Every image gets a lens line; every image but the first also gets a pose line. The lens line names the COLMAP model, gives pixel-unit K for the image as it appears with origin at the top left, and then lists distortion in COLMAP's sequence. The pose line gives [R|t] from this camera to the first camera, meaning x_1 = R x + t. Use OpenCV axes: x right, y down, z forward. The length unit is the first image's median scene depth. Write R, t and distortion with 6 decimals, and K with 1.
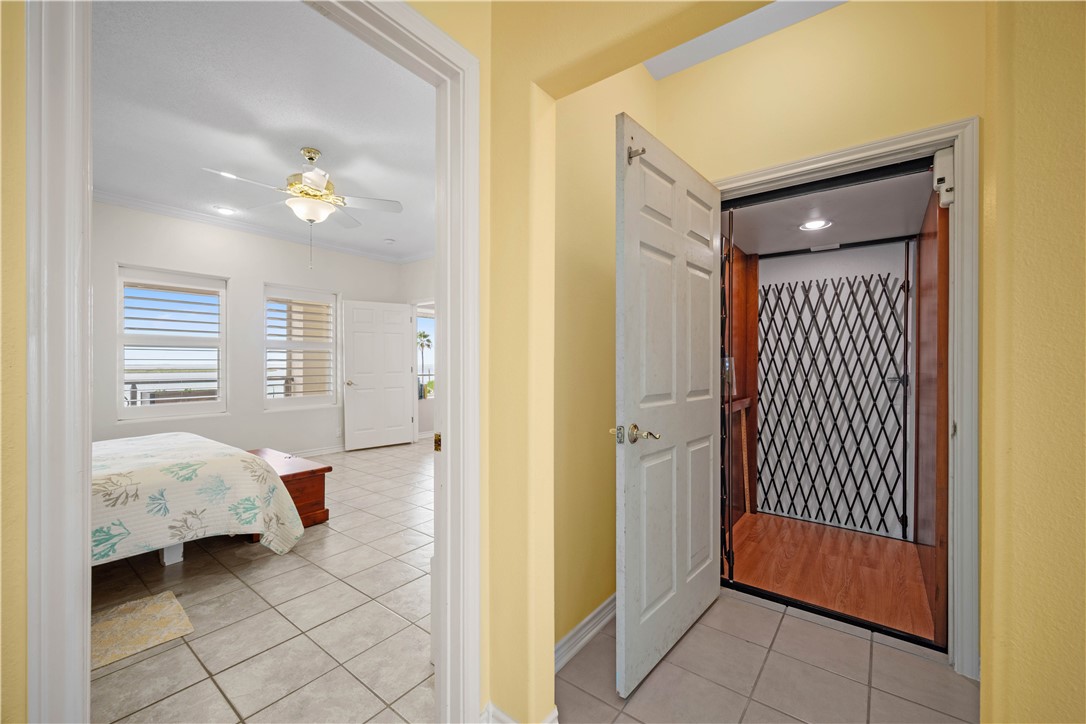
lens RADIAL K [[429.7, 0, 550.5], [0, 429.7, 365.4], [0, 0, 1]] dist [-0.002346, -0.000266]
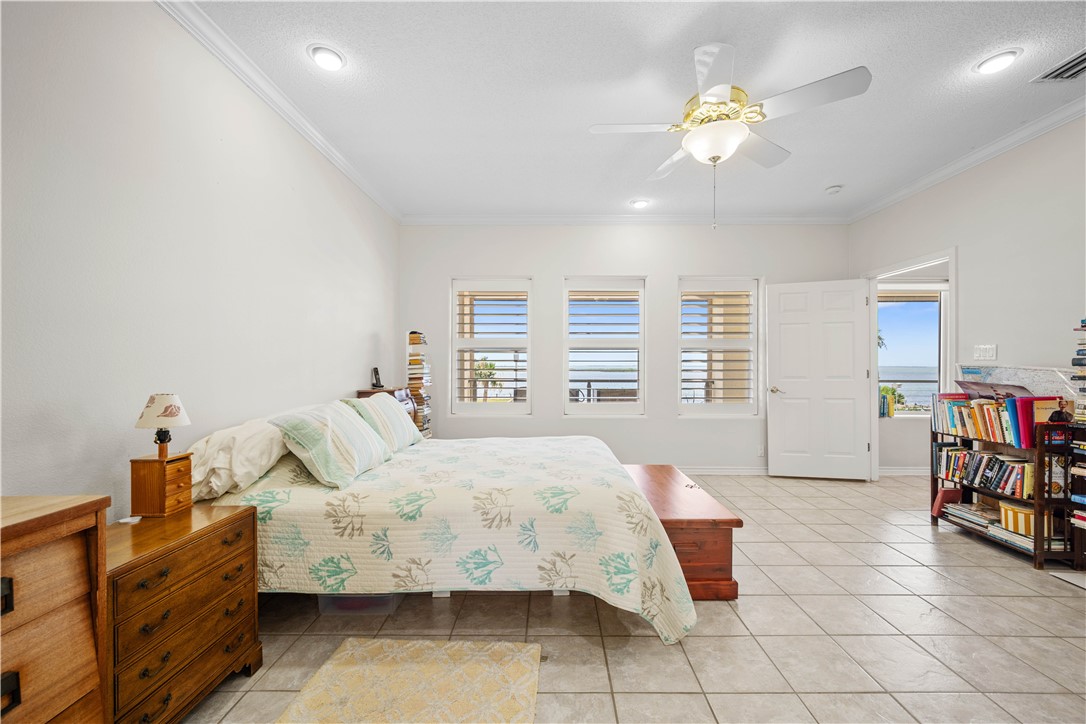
lens RADIAL K [[429.7, 0, 550.5], [0, 429.7, 365.4], [0, 0, 1]] dist [-0.002346, -0.000266]
pose [[0.601380, 0.001361, -0.798962, -0.157993], [-0.004548, 0.999988, -0.001720, -0.000289], [0.798950, 0.004668, 0.601379, 0.362411]]
